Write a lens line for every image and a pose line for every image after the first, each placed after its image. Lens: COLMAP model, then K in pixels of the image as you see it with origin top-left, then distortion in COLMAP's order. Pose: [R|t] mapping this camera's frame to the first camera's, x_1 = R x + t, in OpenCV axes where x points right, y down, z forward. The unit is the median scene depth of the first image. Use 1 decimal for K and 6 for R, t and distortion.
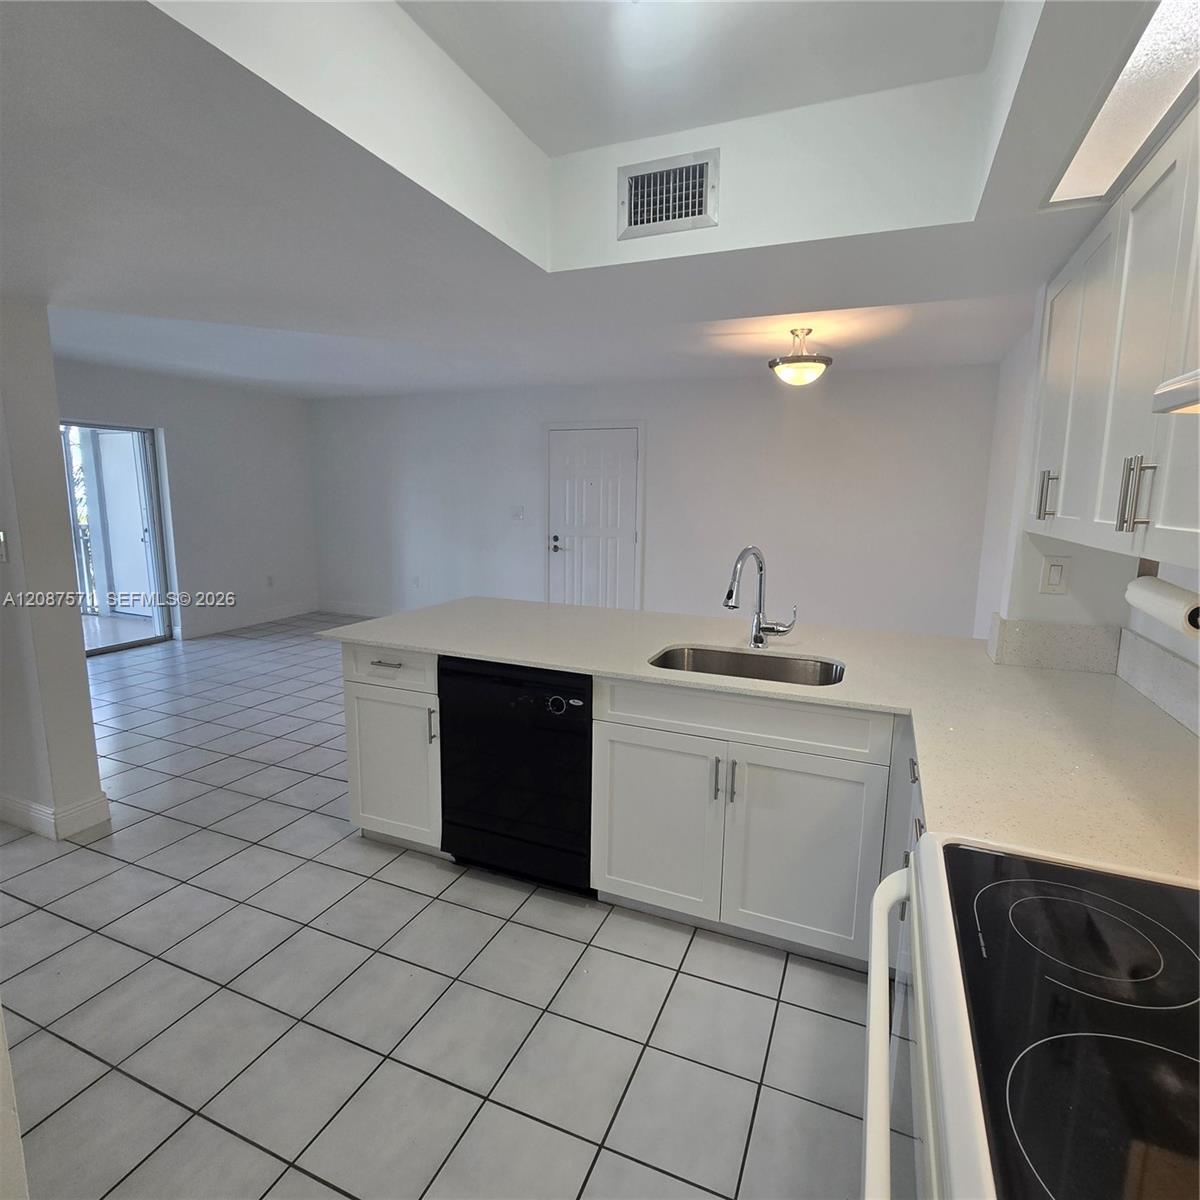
lens RADIAL K [[652.9, 0, 604.7], [0, 652.9, 600.9], [0, 0, 1]] dist [-0.003845, -0.000245]
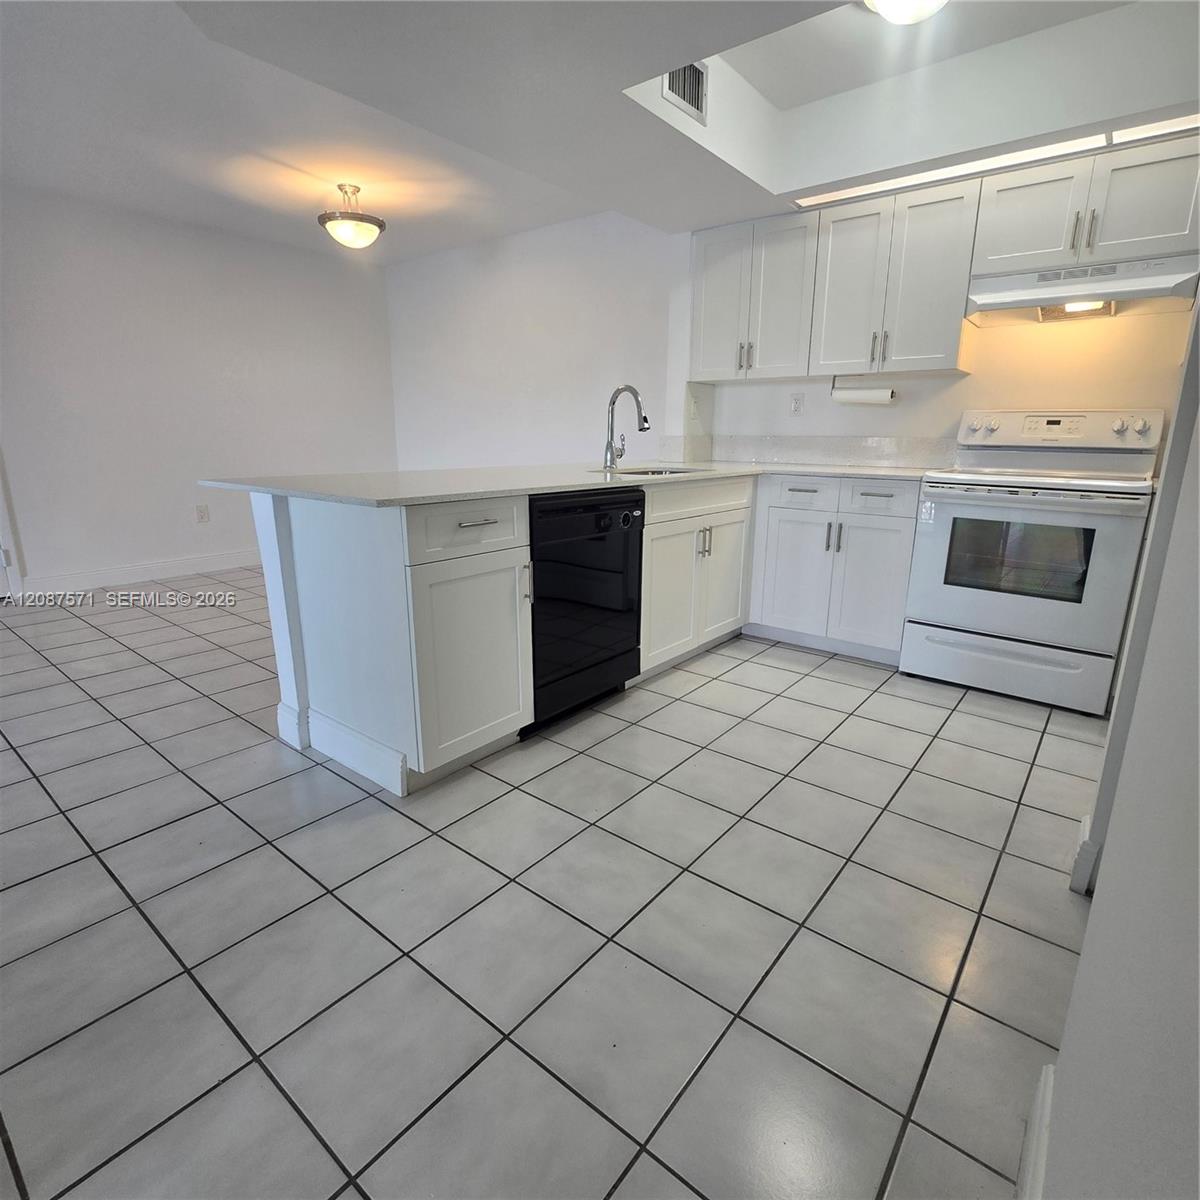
lens RADIAL K [[652.9, 0, 601.8], [0, 652.9, 596.5], [0, 0, 1]] dist [-0.003845, -0.000245]
pose [[0.283451, -0.245469, 0.927039, -1.122934], [0.153127, 0.965868, 0.208930, 0.046939], [-0.946682, 0.082733, 0.311364, 0.691376]]
